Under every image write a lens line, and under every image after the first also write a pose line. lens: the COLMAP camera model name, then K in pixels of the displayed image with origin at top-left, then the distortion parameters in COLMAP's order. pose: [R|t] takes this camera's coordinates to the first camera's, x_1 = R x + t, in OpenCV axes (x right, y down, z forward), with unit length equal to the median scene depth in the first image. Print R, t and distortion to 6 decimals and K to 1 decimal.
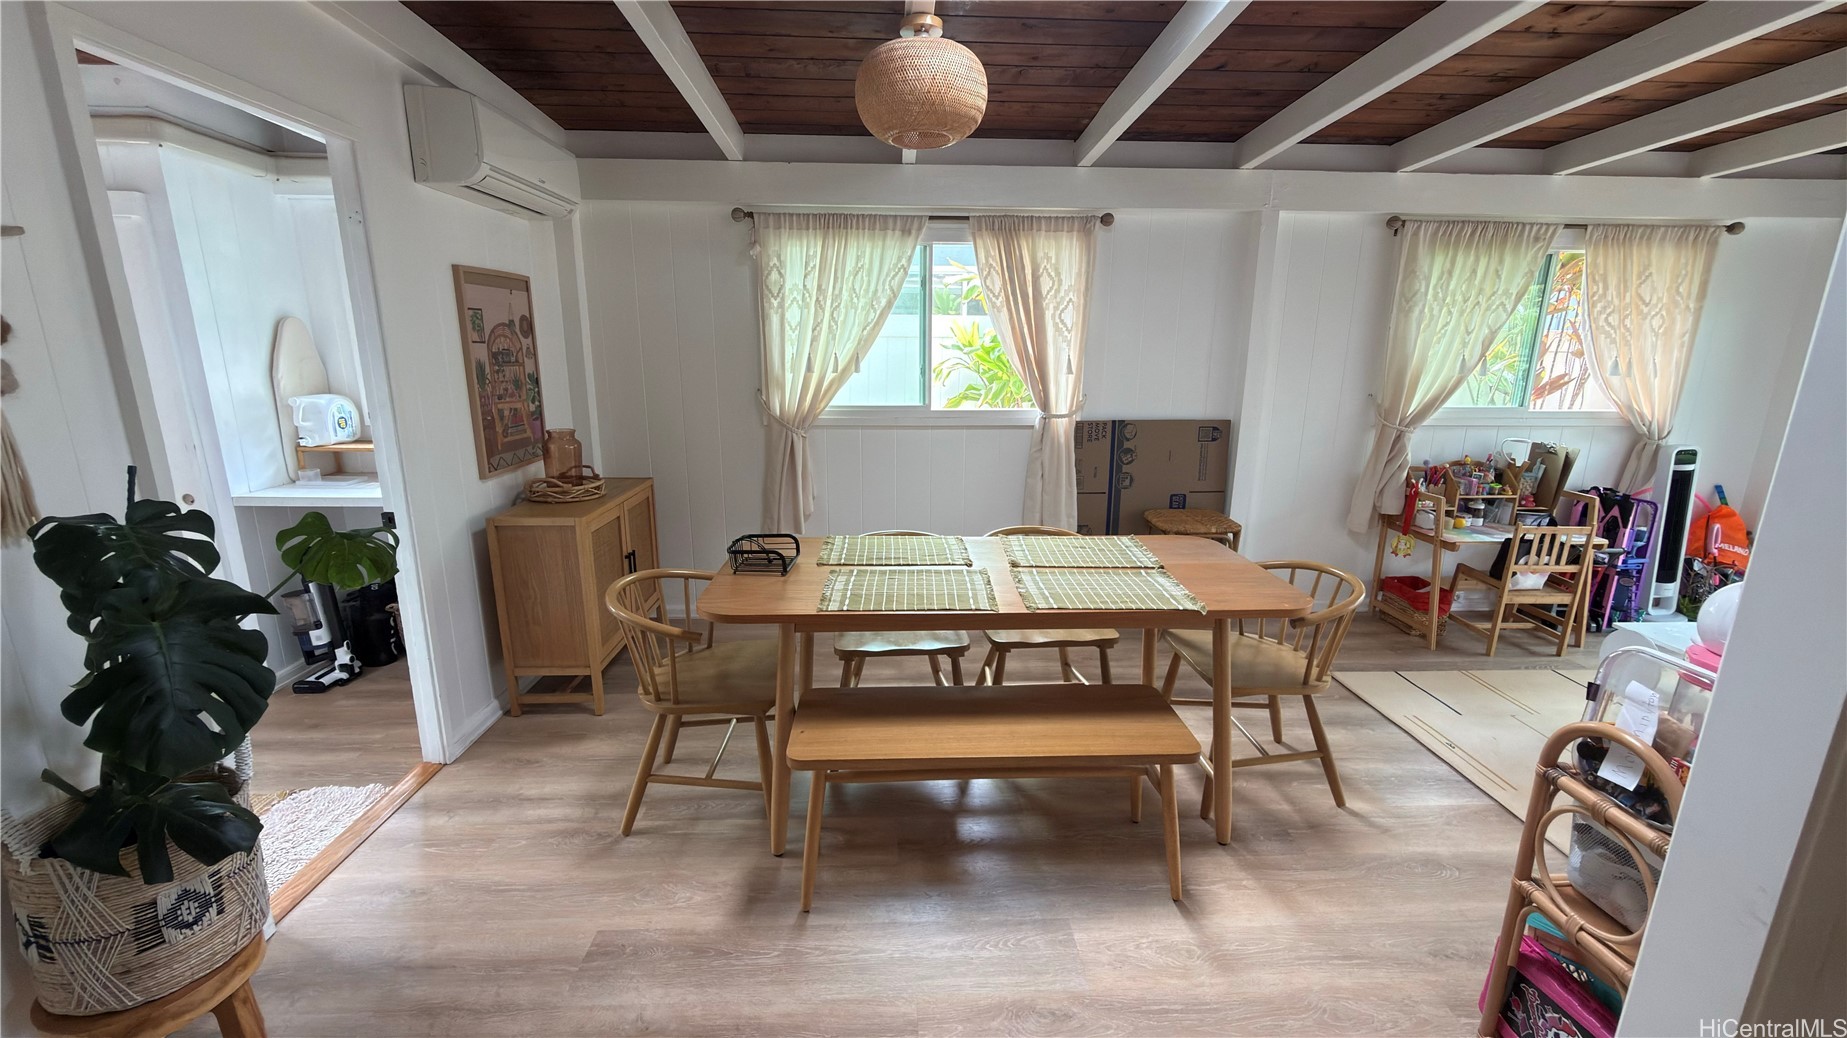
lens RADIAL K [[735.2, 0, 923.5], [0, 735.2, 519.0], [0, 0, 1]] dist [0.000329, -0.001318]
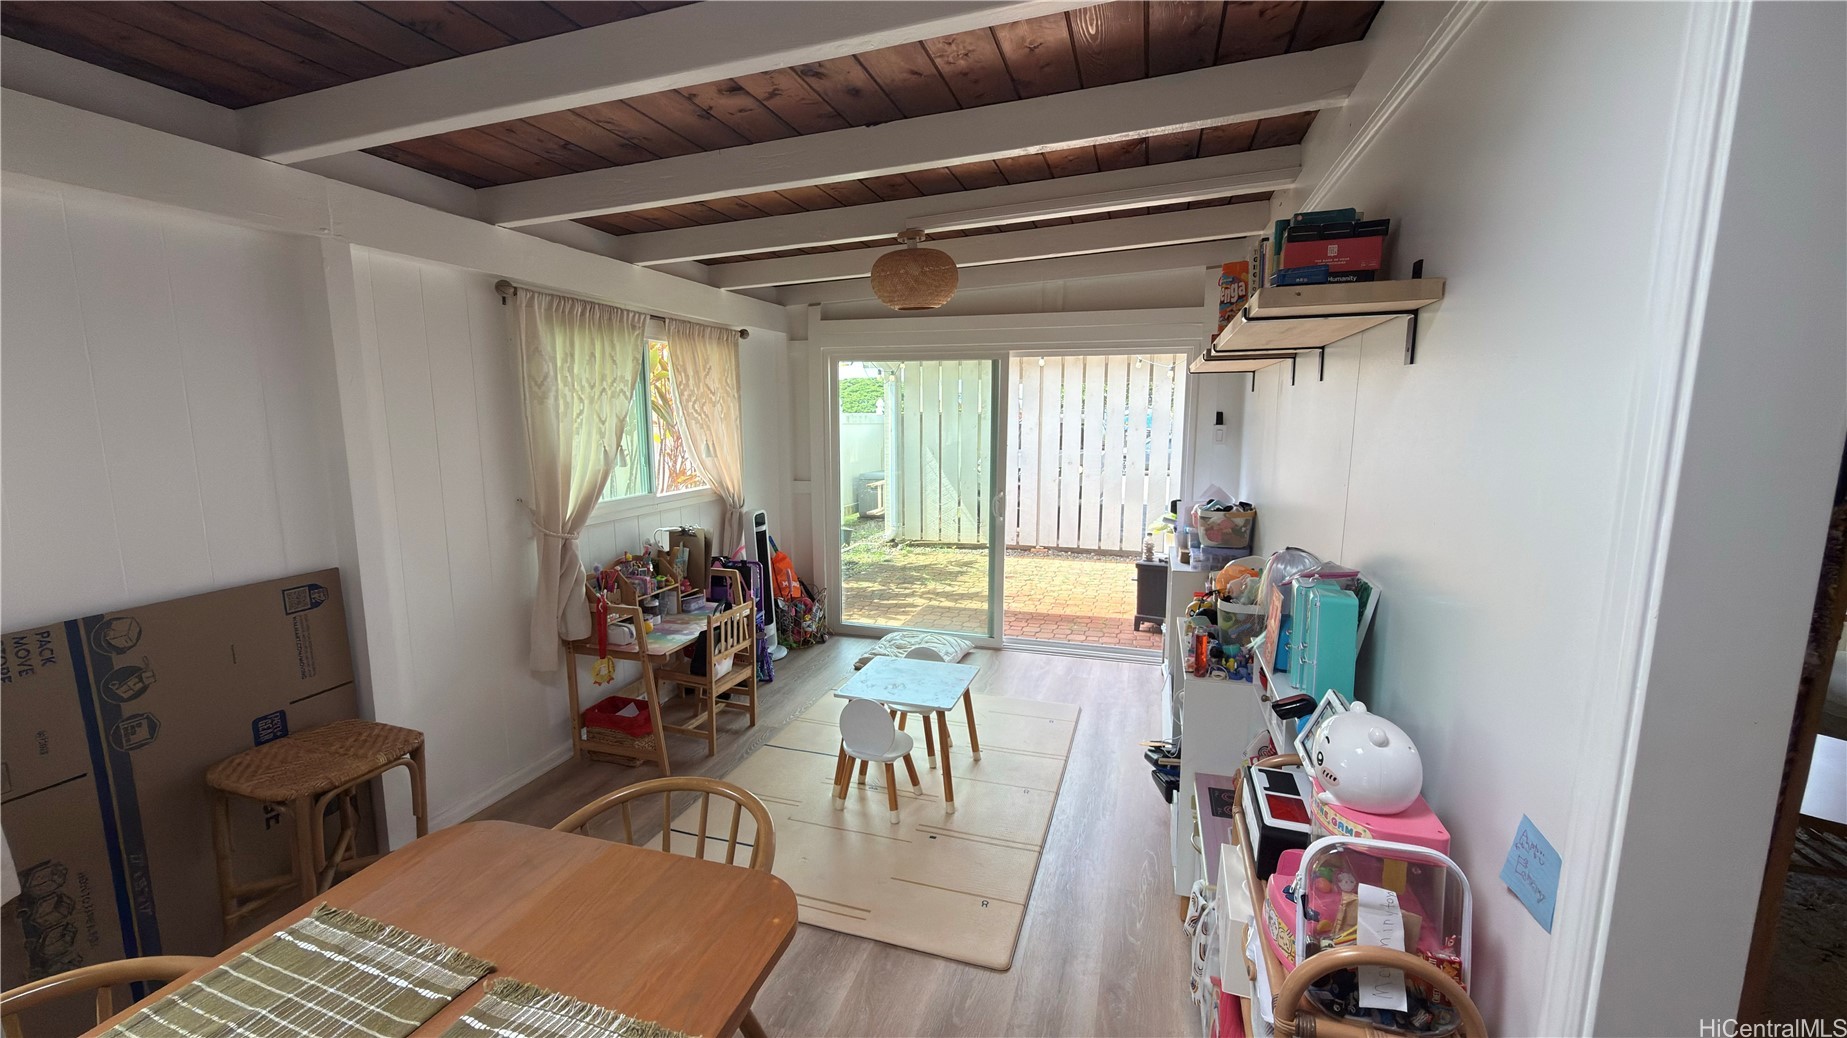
lens RADIAL K [[731.5, 0, 923.5], [0, 731.5, 519.0], [0, 0, 1]] dist [0.000492, 0.000111]
pose [[0.333743, -0.143425, 0.931689, 0.018659], [0.218627, 0.973186, 0.071498, -0.115115], [-0.916961, 0.179831, 0.356150, 0.340066]]
